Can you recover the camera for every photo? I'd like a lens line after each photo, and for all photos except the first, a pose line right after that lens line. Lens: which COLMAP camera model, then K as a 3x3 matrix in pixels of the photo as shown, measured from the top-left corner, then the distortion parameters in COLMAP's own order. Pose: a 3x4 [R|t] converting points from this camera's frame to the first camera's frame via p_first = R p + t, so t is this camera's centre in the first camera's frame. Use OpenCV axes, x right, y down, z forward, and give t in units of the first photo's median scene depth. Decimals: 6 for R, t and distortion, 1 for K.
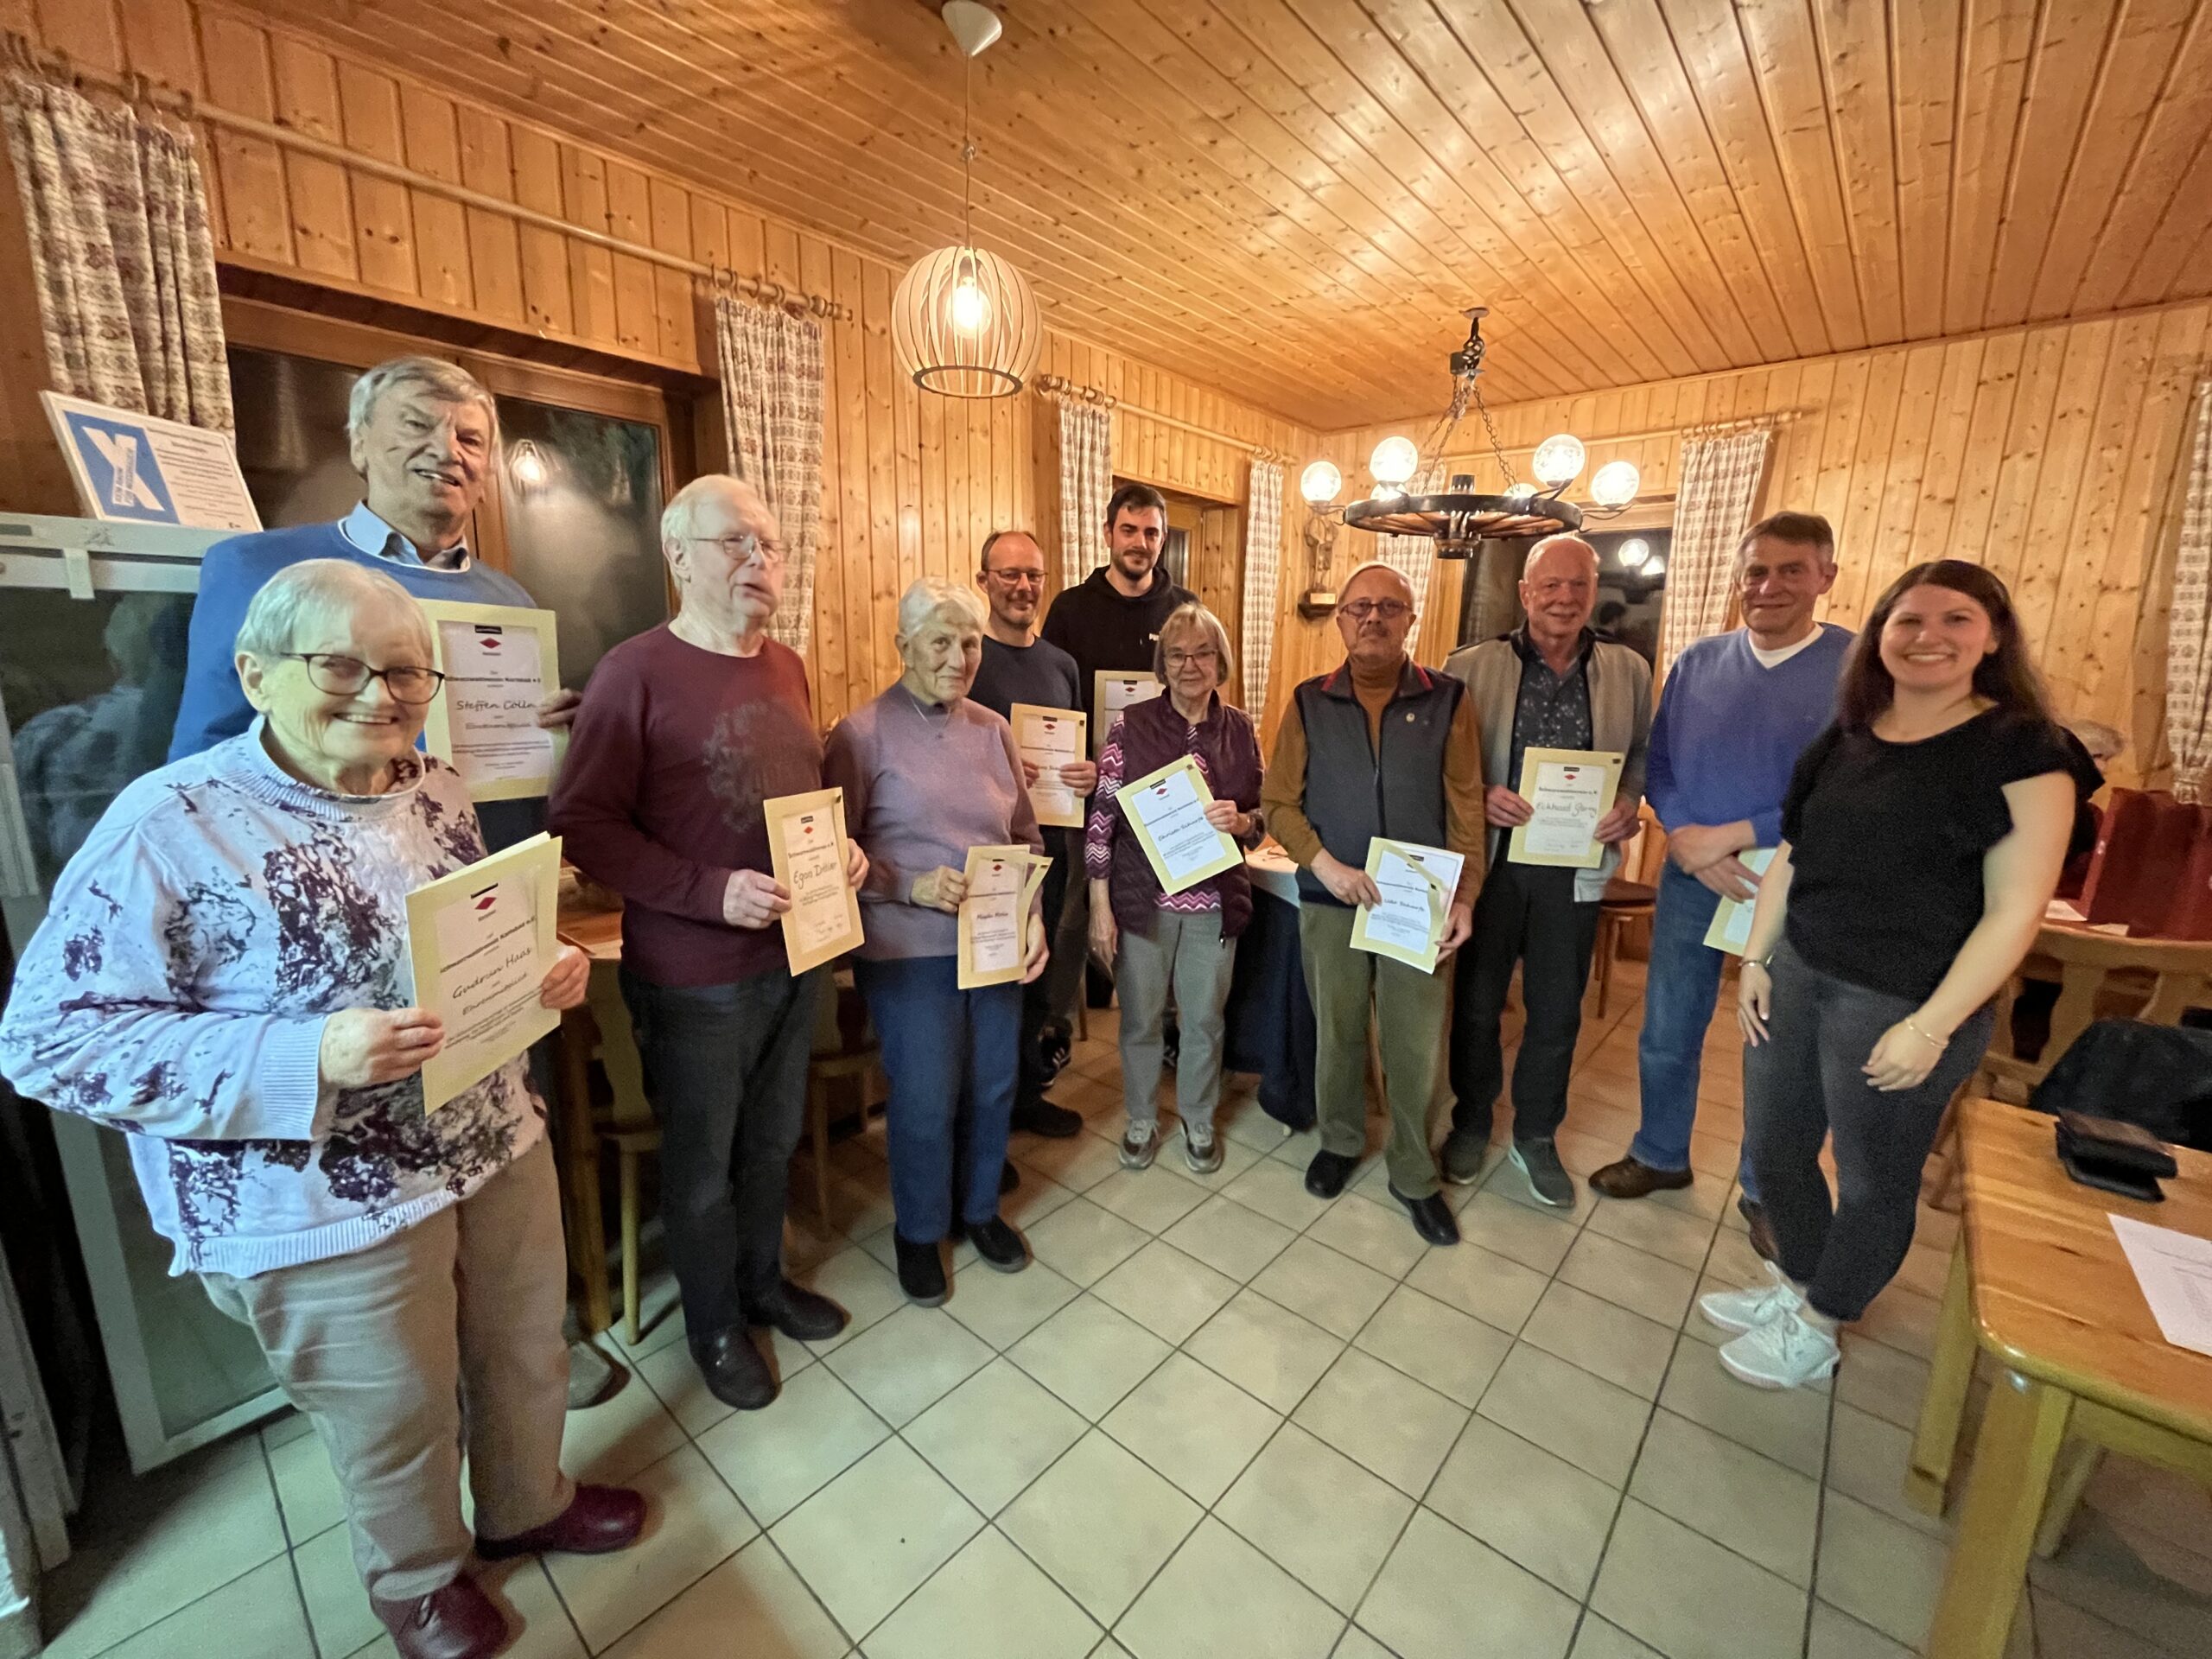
lens RADIAL K [[906.4, 0, 1107.5], [0, 906.4, 830.8], [0, 0, 1]] dist [-0.003068, -0.000966]
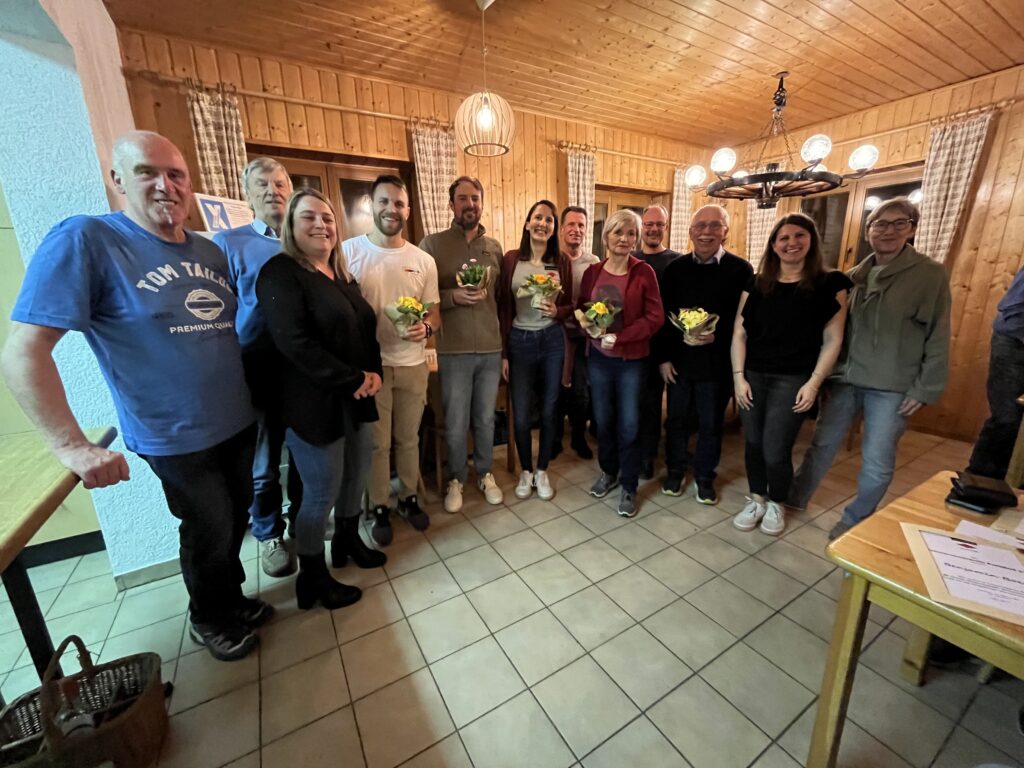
lens RADIAL K [[419.6, 0, 510.9], [0, 419.6, 384.4], [0, 0, 1]] dist [-0.003068, -0.000966]
pose [[0.949705, 0.034861, -0.311201, 0.213193], [-0.018735, 0.998329, 0.054660, 0.051112], [0.312586, -0.046081, 0.948771, -0.053287]]
